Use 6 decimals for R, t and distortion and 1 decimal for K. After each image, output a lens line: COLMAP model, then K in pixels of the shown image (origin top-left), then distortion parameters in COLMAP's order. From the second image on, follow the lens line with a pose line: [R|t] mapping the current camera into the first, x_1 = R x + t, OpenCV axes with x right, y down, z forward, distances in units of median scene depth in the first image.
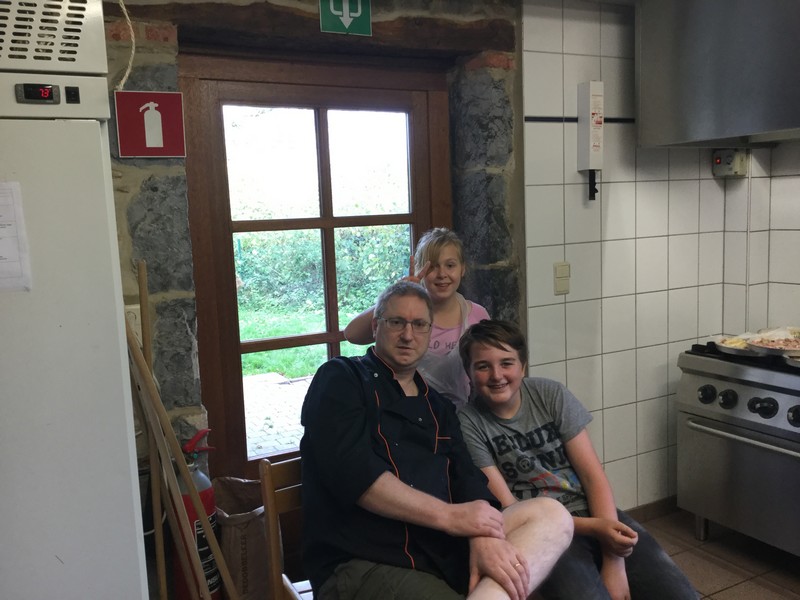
lens RADIAL K [[724.6, 0, 402.7], [0, 724.6, 302.3], [0, 0, 1]] dist [0.109323, -0.196209]
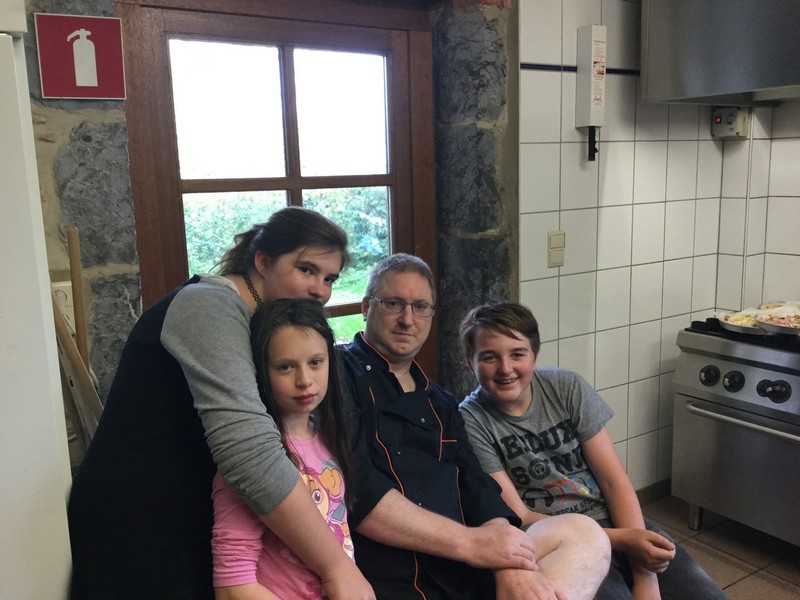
lens RADIAL K [[728.1, 0, 400.1], [0, 728.1, 303.0], [0, 0, 1]] dist [0.106690, -0.220872]
pose [[0.996910, -0.002444, 0.078513, -0.045310], [-0.001400, 0.998804, 0.048876, -0.010446], [-0.078539, -0.048835, 0.995714, 0.119391]]
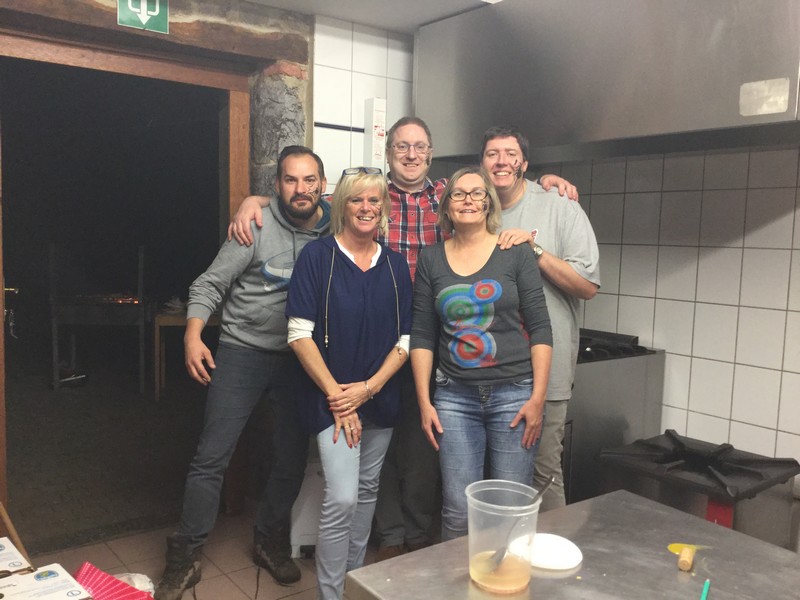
lens RADIAL K [[724.6, 0, 402.7], [0, 724.6, 302.3], [0, 0, 1]] dist [0.109323, -0.196209]
pose [[0.985009, 0.052290, 0.164386, 0.128101], [-0.047534, 0.998333, -0.032736, 0.054043], [-0.165824, 0.024431, 0.985853, -0.127966]]
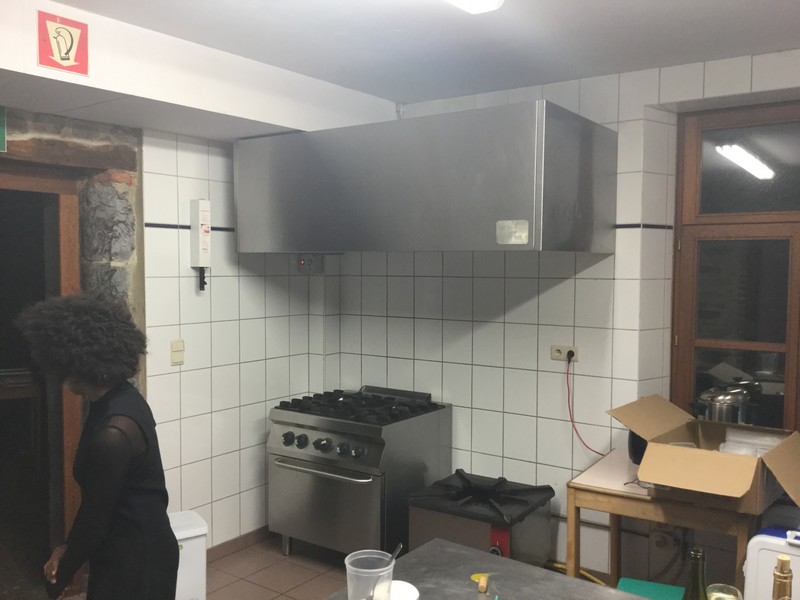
lens RADIAL K [[718.3, 0, 401.1], [0, 718.3, 300.6], [0, 0, 1]] dist [0.128866, -0.249677]
pose [[0.899050, 0.024961, 0.437135, 0.020142], [0.012539, 0.996497, -0.082689, -0.013472], [-0.437667, 0.079823, 0.895587, -0.288989]]
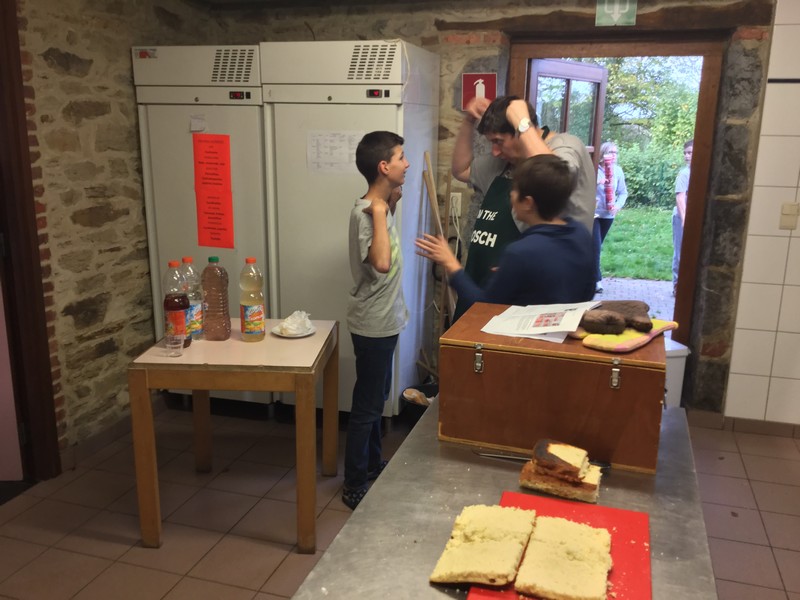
lens RADIAL K [[722.9, 0, 396.9], [0, 722.9, 304.5], [0, 0, 1]] dist [0.115592, -0.208751]
pose [[0.705324, 0.217033, -0.674845, 0.630733], [-0.131651, 0.975523, 0.176134, -0.018417], [0.696553, -0.035388, 0.716632, -0.328669]]
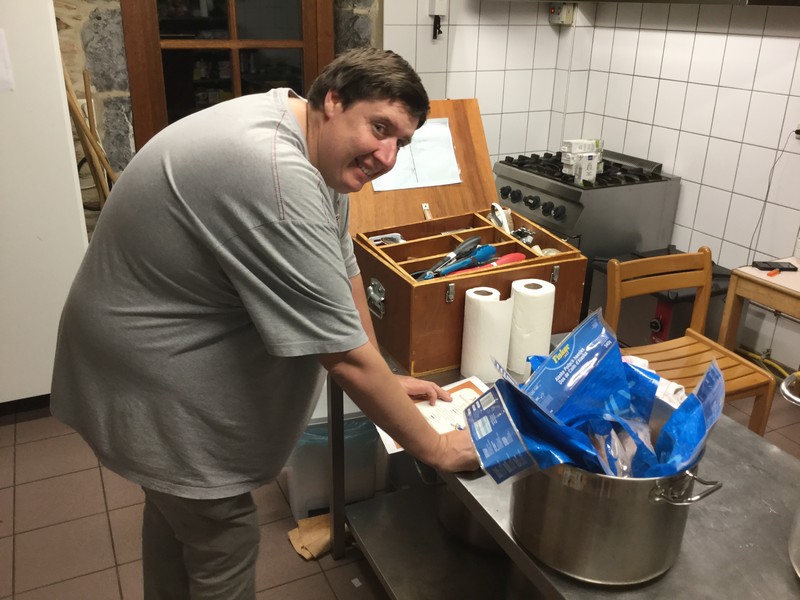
lens RADIAL K [[727.0, 0, 399.7], [0, 727.0, 305.1], [0, 0, 1]] dist [0.080908, -0.155539]
pose [[0.997348, 0.071907, -0.011239, 0.246947], [-0.066354, 0.961827, 0.265491, -0.025076], [0.029901, -0.264041, 0.964048, -0.424133]]
